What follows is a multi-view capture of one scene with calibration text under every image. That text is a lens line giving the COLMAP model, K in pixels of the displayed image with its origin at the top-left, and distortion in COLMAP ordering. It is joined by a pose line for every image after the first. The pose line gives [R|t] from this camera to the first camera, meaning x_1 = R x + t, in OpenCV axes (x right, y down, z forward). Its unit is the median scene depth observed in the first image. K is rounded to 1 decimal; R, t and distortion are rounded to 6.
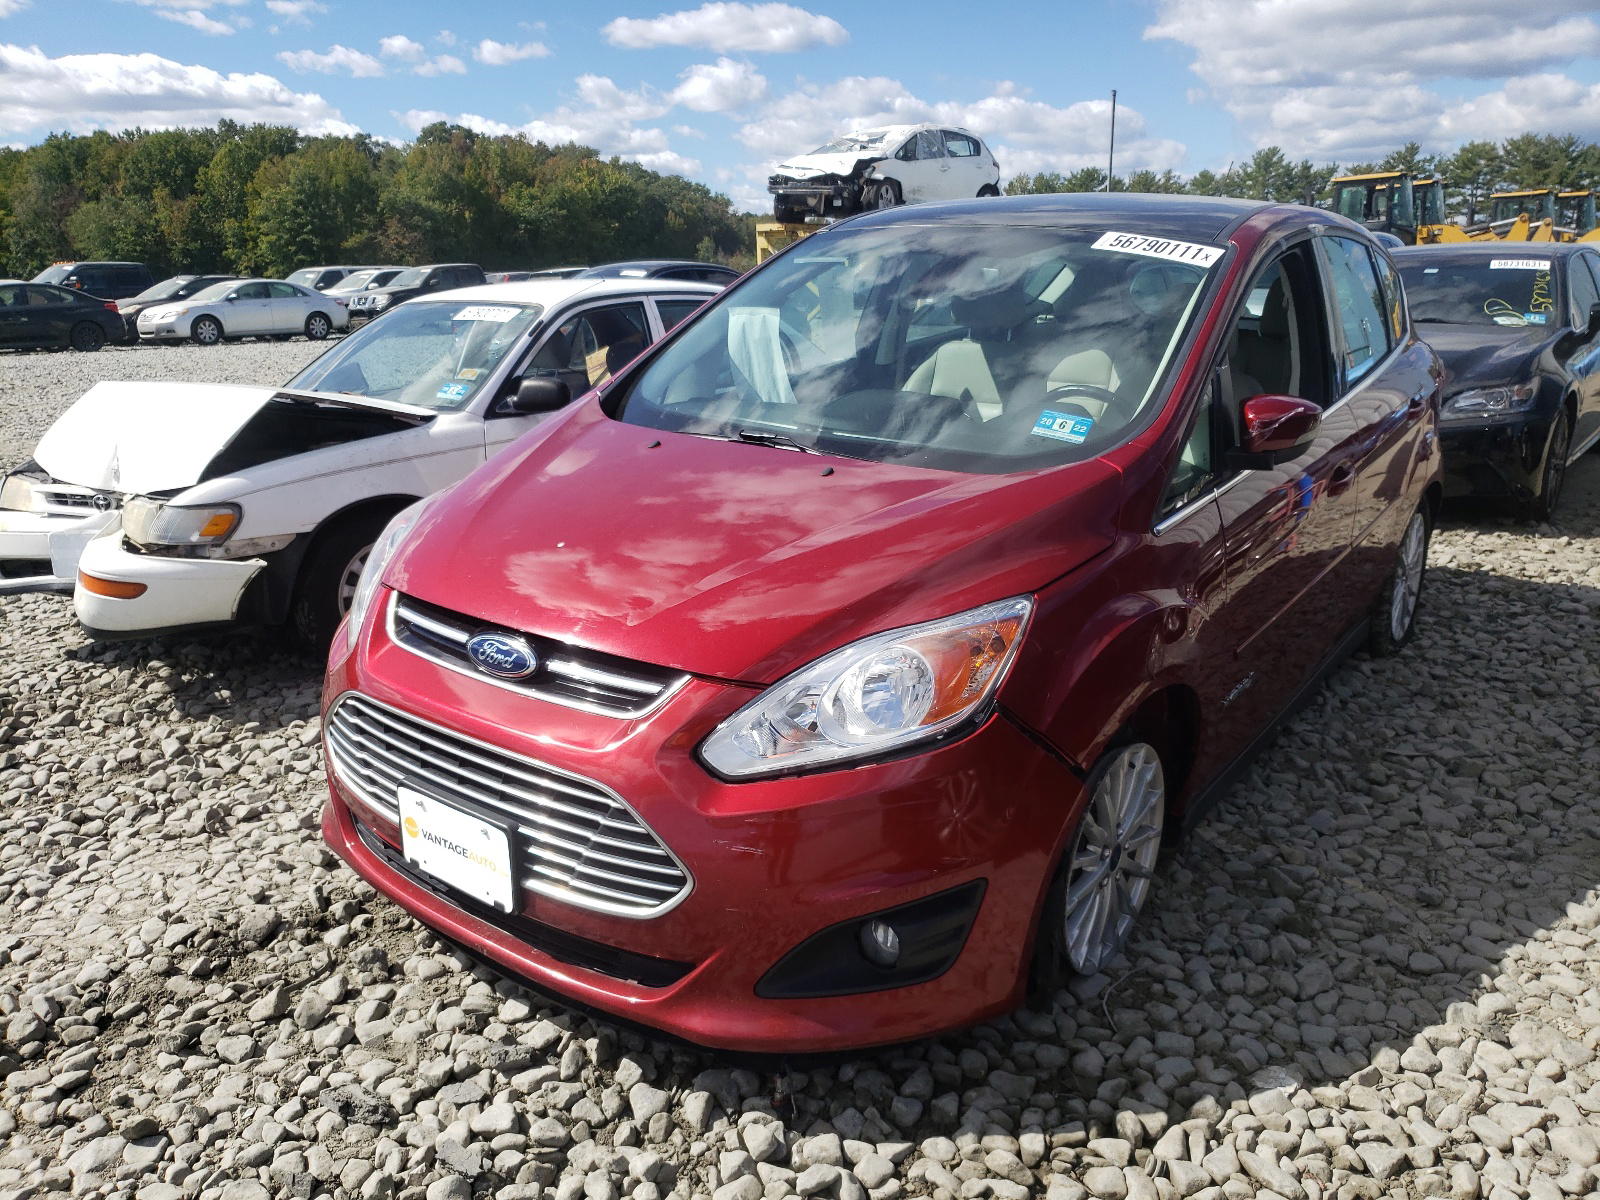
lens RADIAL K [[1222.4, 0, 800.0], [0, 1222.4, 600.0], [0, 0, 1]] dist [-0.000044, 0.004020]
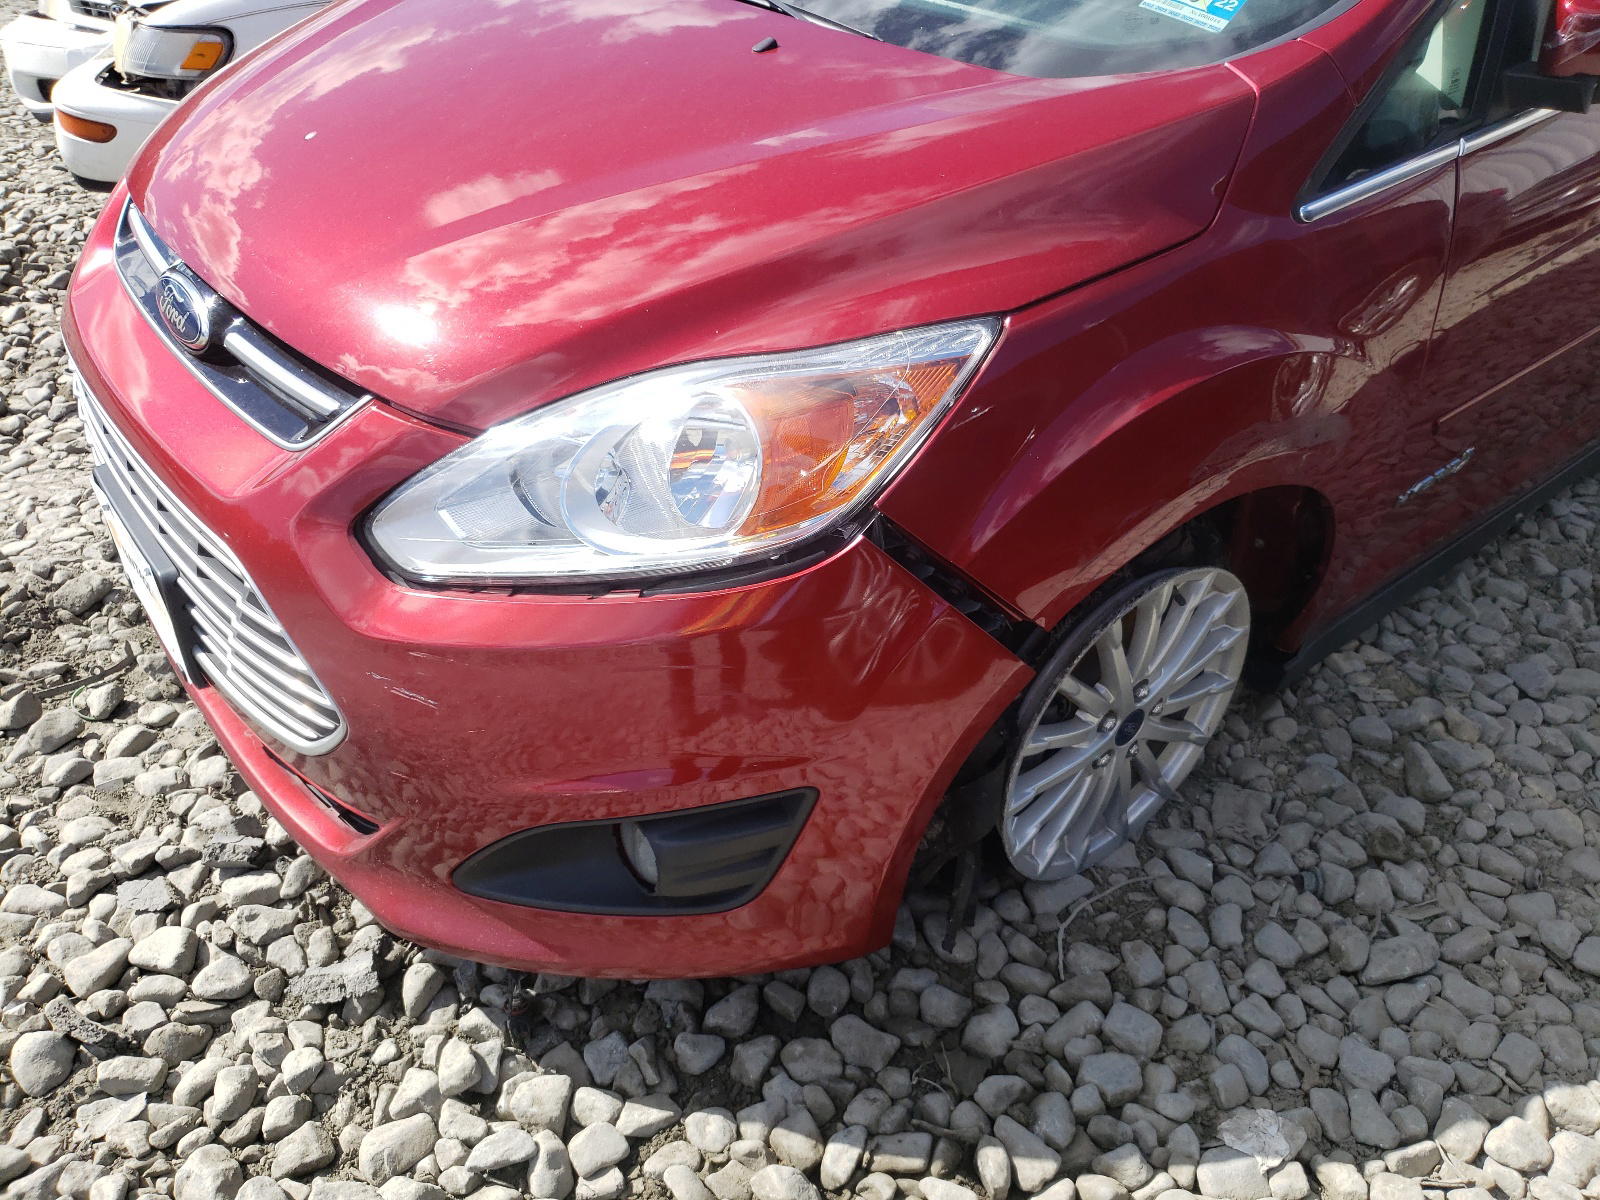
lens RADIAL K [[1272.4, 0, 800.0], [0, 1272.4, 600.0], [0, 0, 1]] dist [0.009024, 0.001118]
pose [[0.971440, 0.160198, -0.175044, 0.212694], [-0.098402, 0.943256, 0.317152, -0.056057], [0.215918, -0.290870, 0.932080, 0.380422]]
